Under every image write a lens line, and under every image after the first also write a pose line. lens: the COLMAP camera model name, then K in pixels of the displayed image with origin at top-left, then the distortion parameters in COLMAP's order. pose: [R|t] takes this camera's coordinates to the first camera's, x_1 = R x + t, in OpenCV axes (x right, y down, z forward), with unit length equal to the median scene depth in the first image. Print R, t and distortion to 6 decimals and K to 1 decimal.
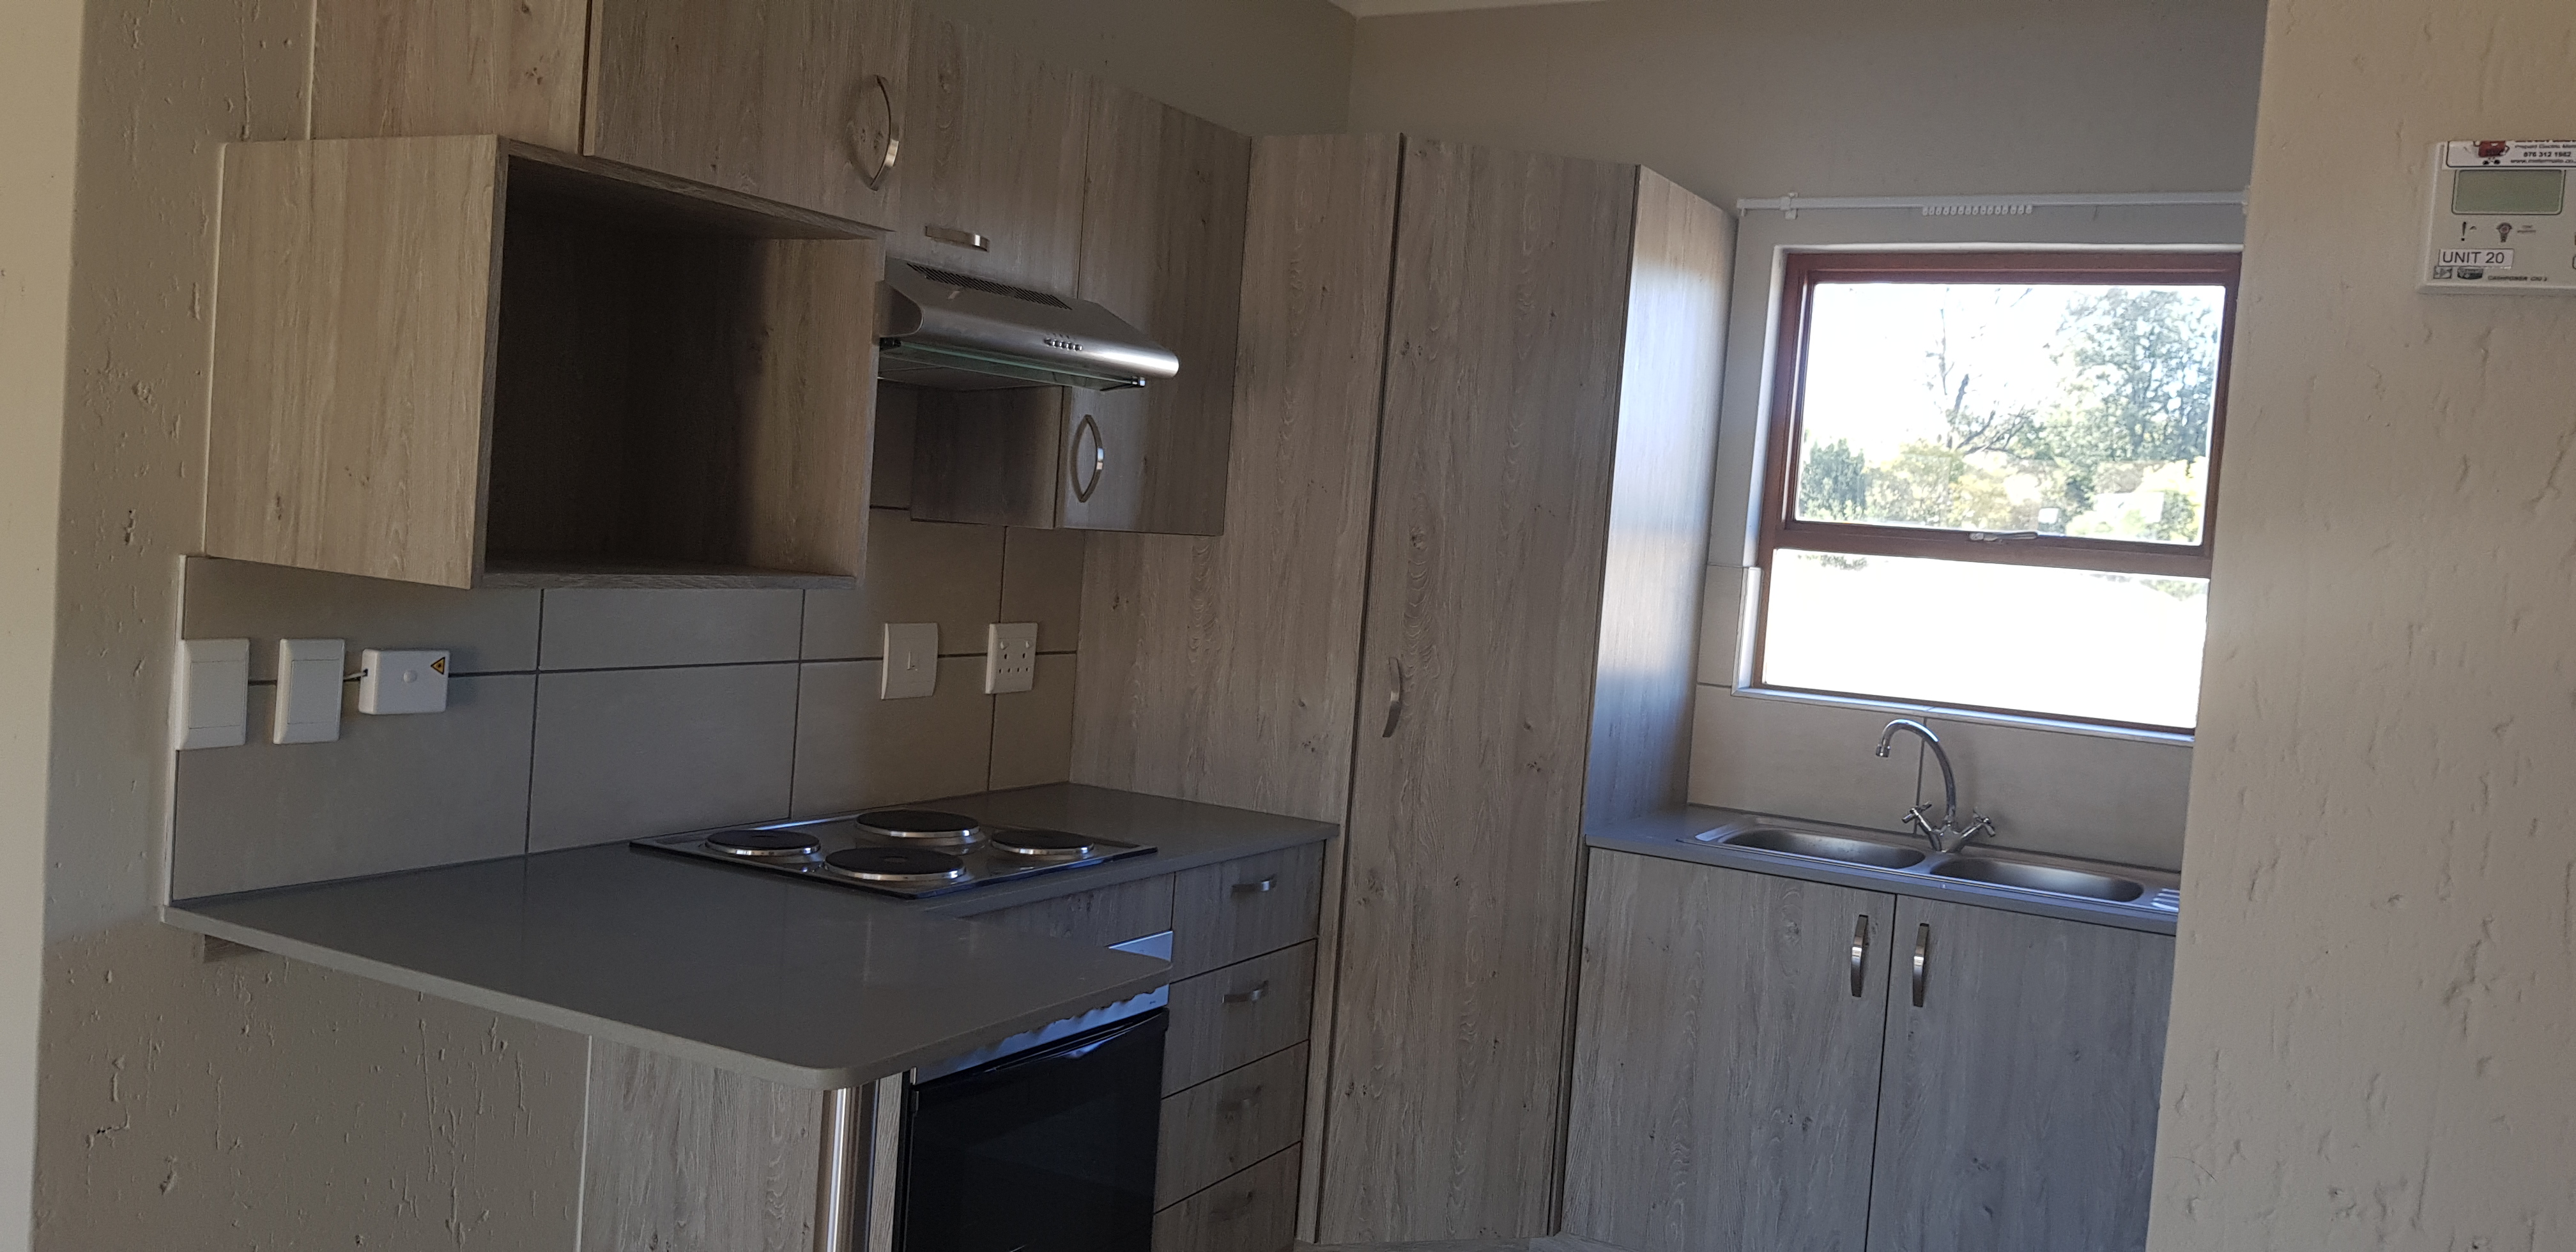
lens RADIAL K [[1992.7, 0, 1298.2], [0, 1992.7, 591.6], [0, 0, 1]] dist [0.058132, -0.101629]
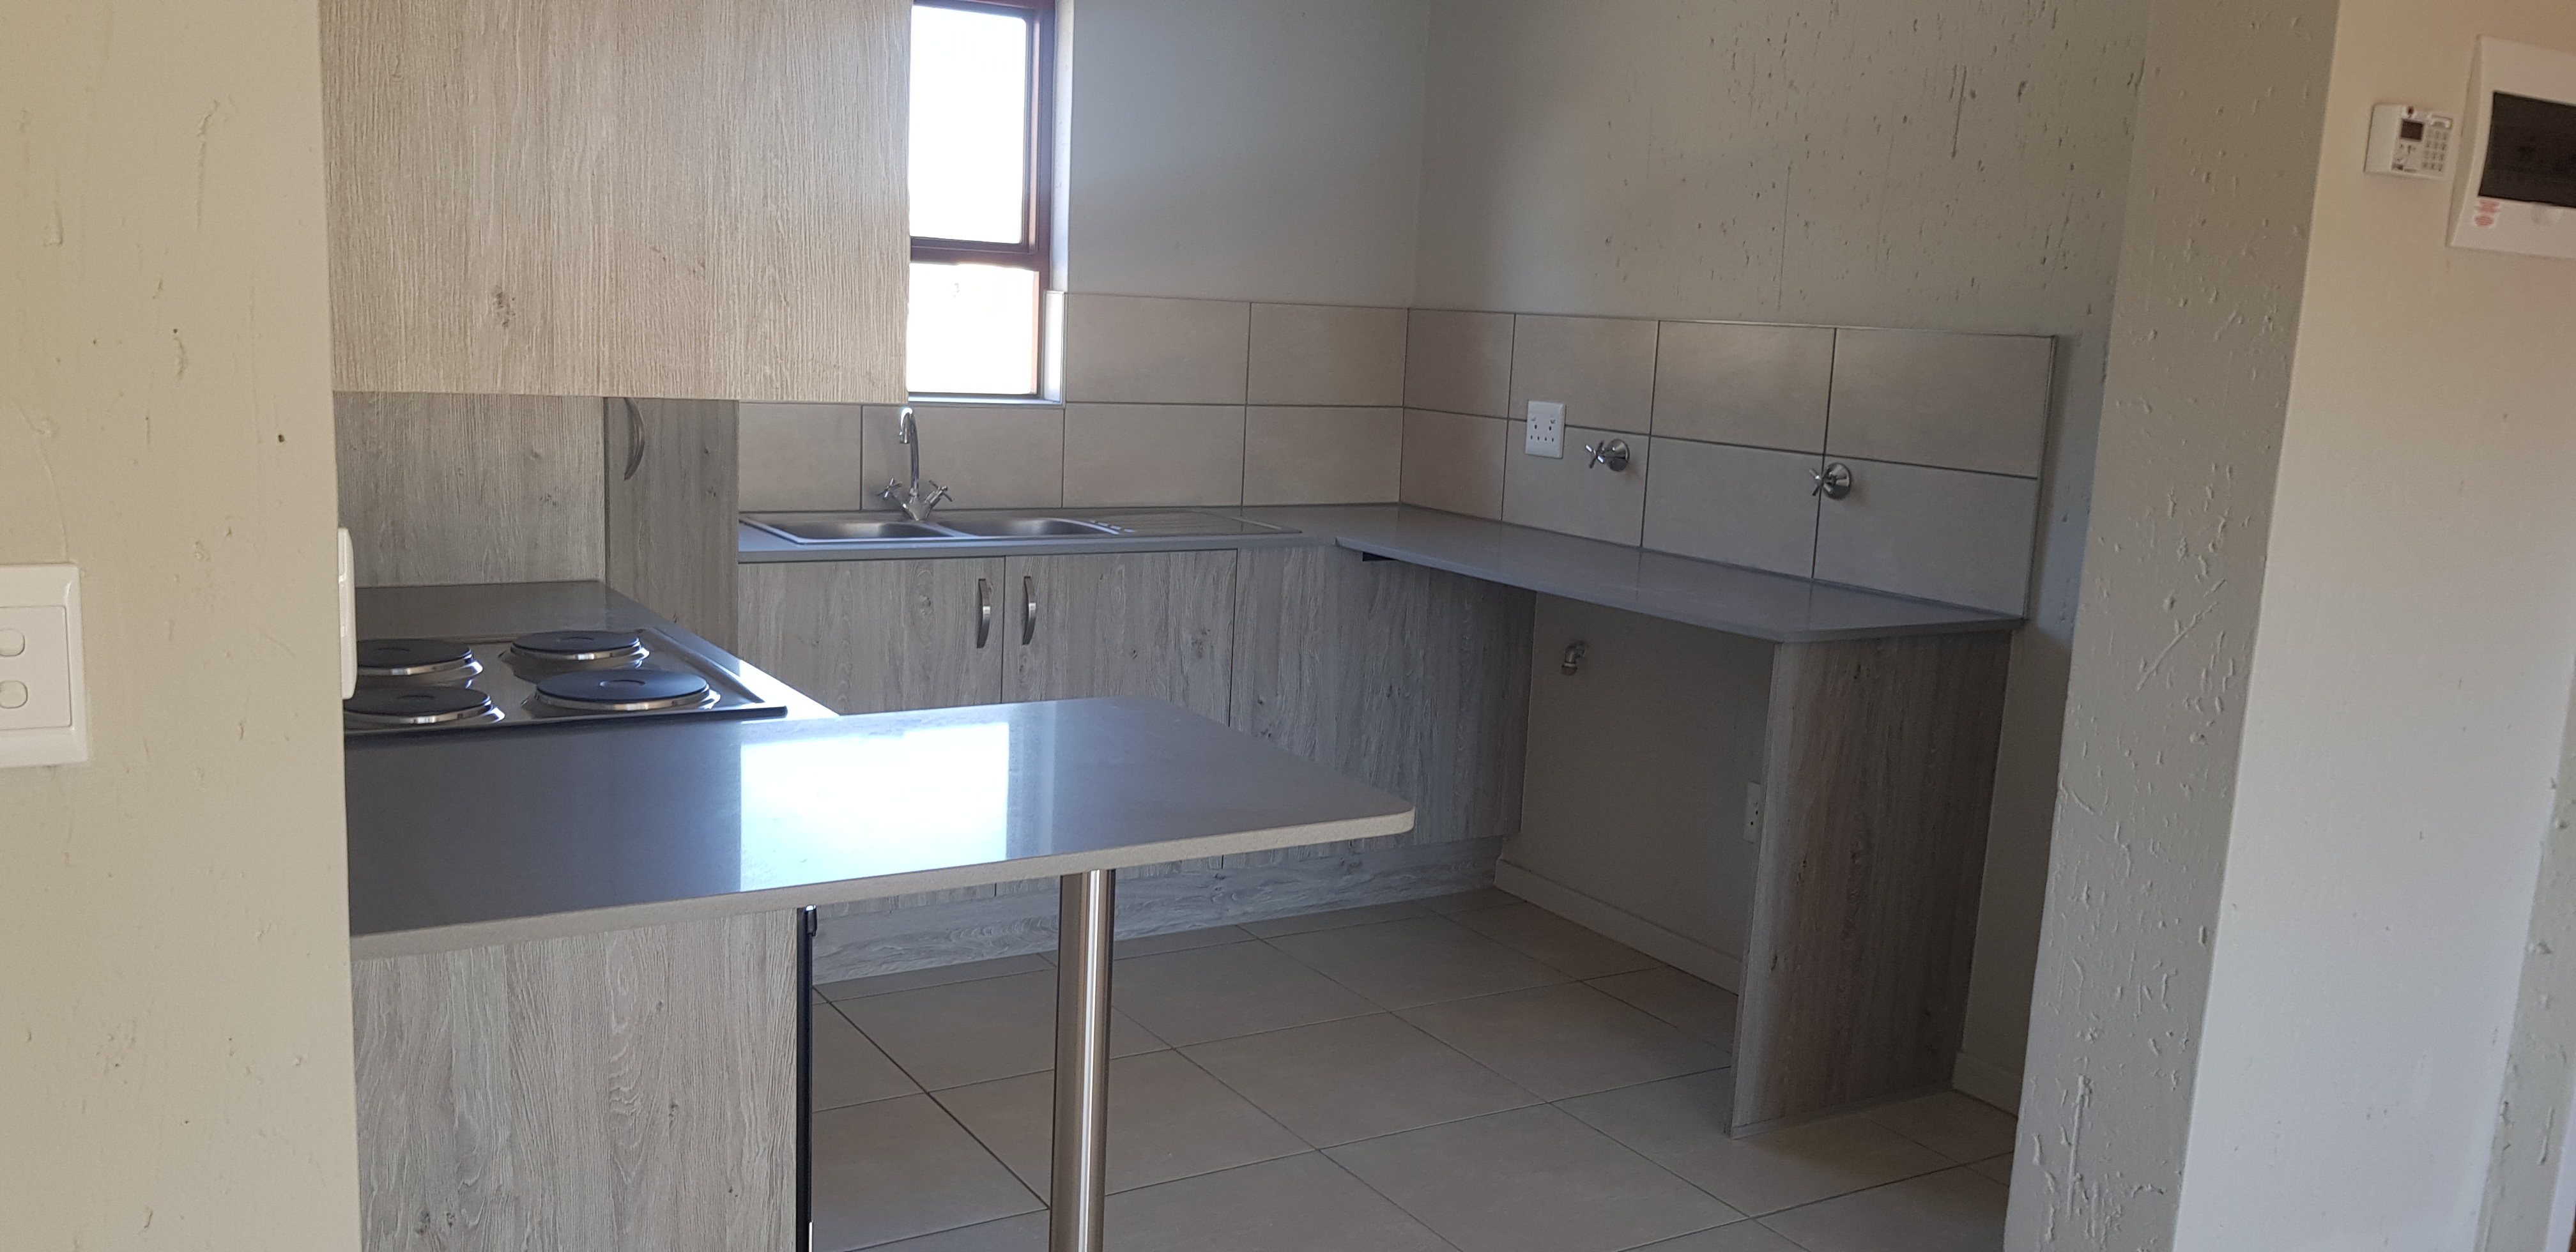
lens RADIAL K [[1992.7, 0, 1208.7], [0, 1992.7, 641.1], [0, 0, 1]] dist [0.058132, -0.101629]
pose [[0.513073, -0.193580, 0.836231, -0.723550], [0.025438, 0.977238, 0.210614, -0.051364], [-0.857968, -0.086789, 0.506319, 0.336210]]
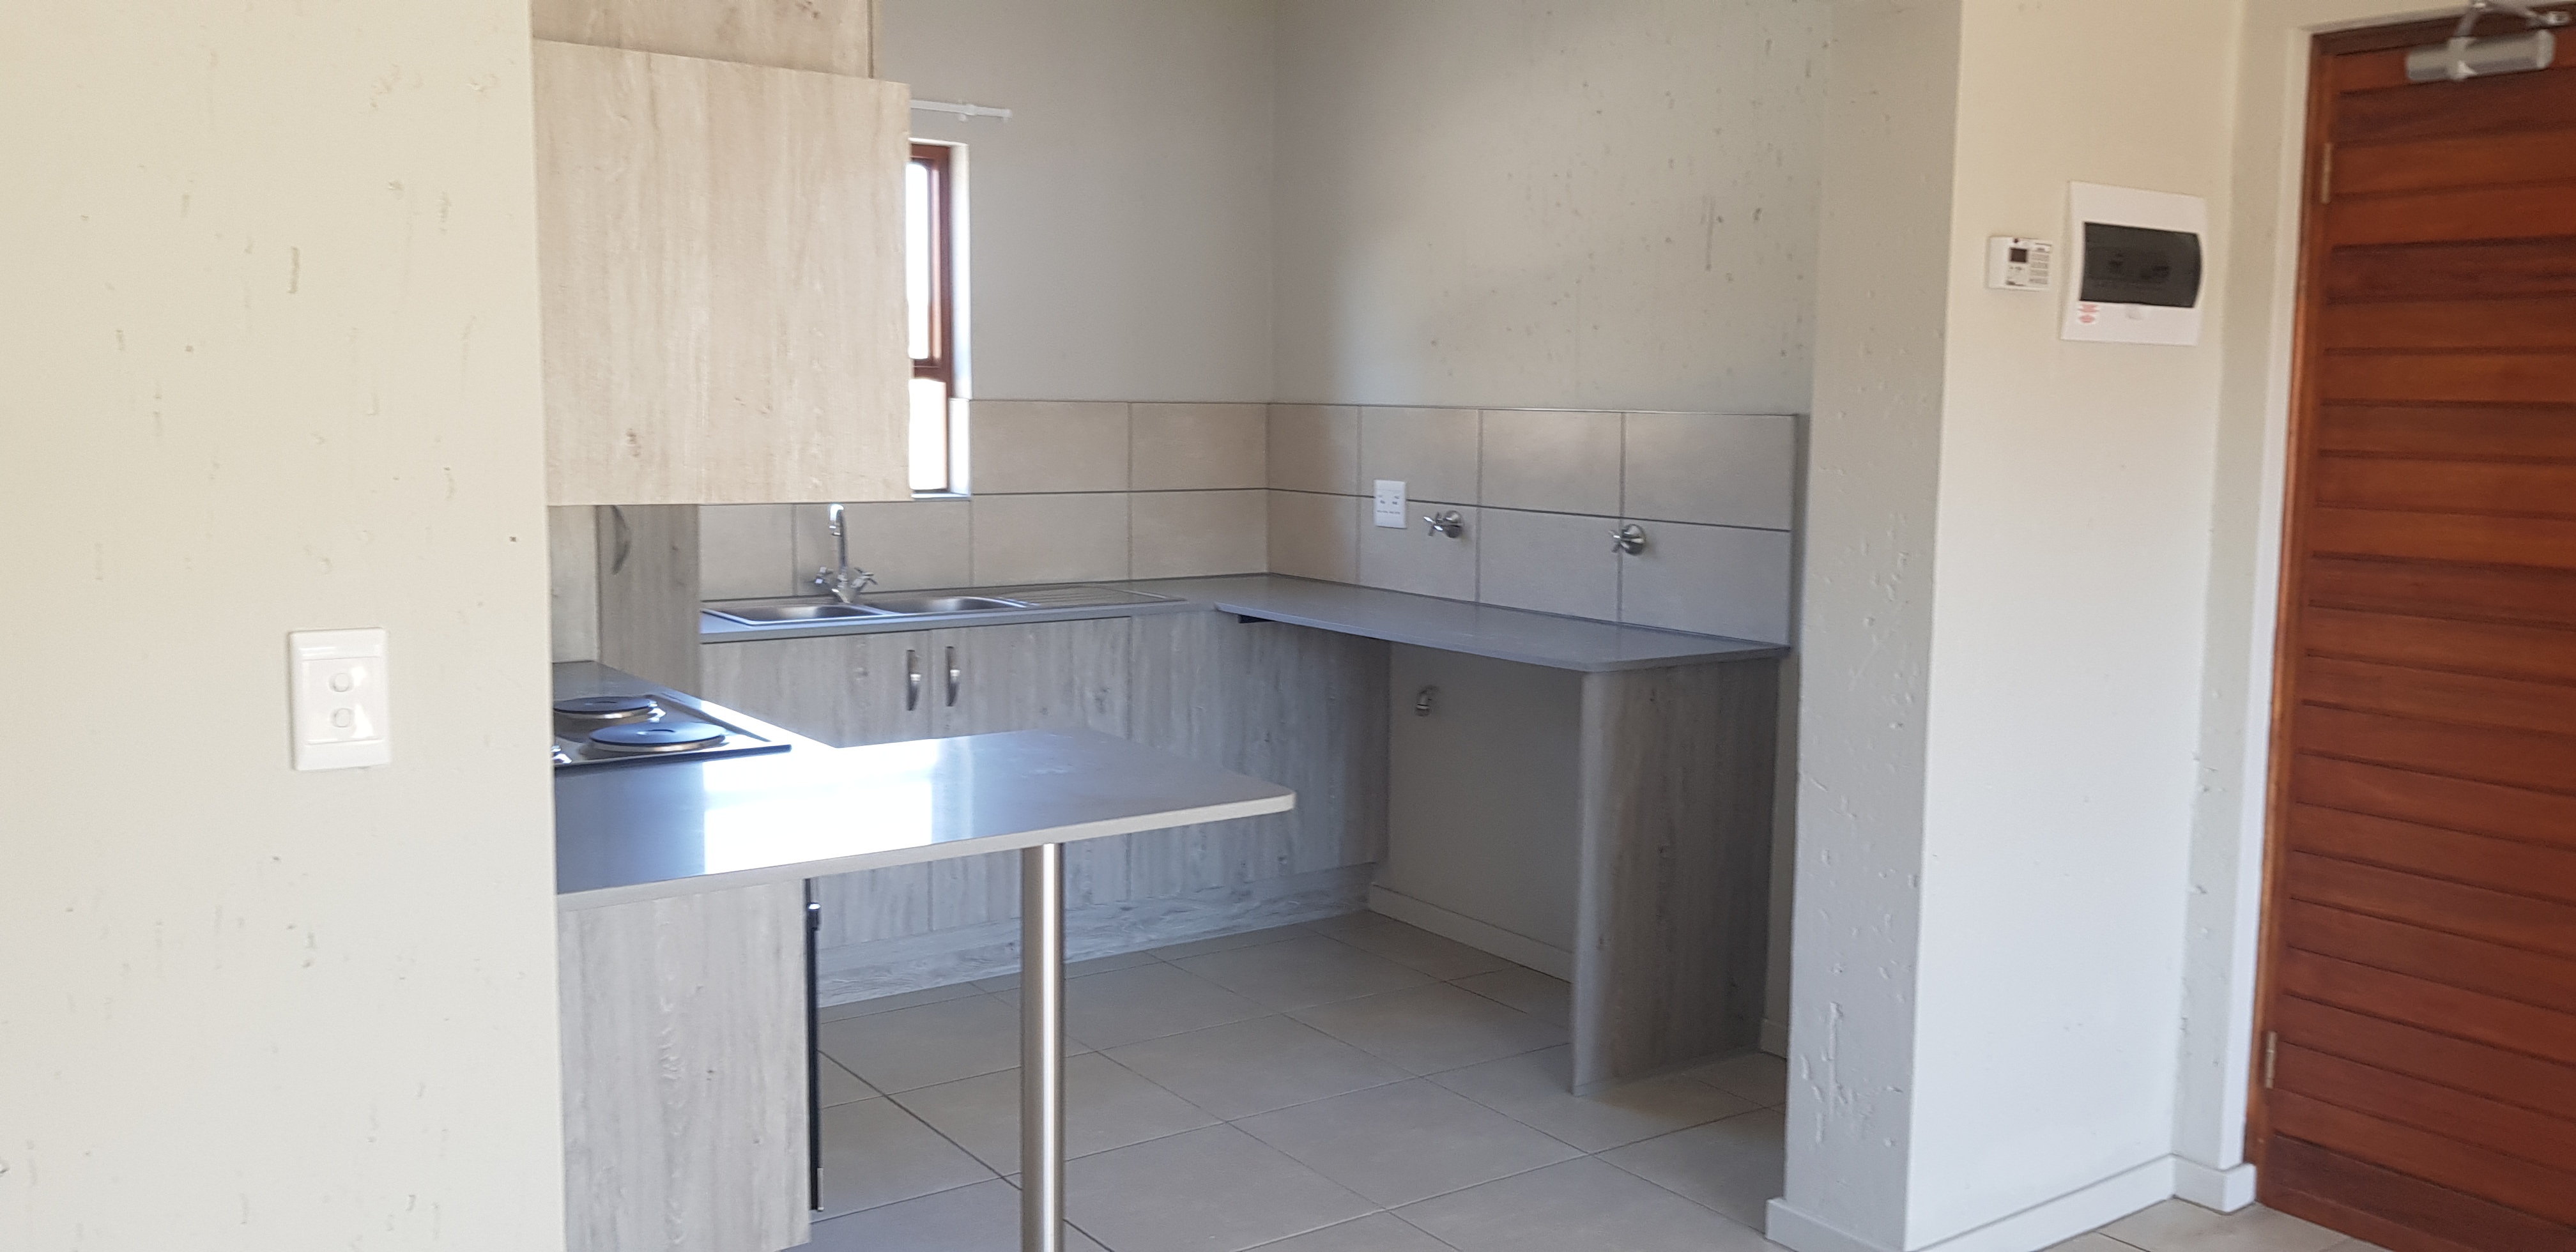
lens RADIAL K [[1992.7, 0, 1220.8], [0, 1992.7, 597.1], [0, 0, 1]] dist [0.058132, -0.101629]
pose [[0.445025, -0.158316, 0.881413, -0.917291], [0.053589, 0.987193, 0.150259, -0.073304], [-0.893913, -0.019635, 0.447809, 0.246422]]
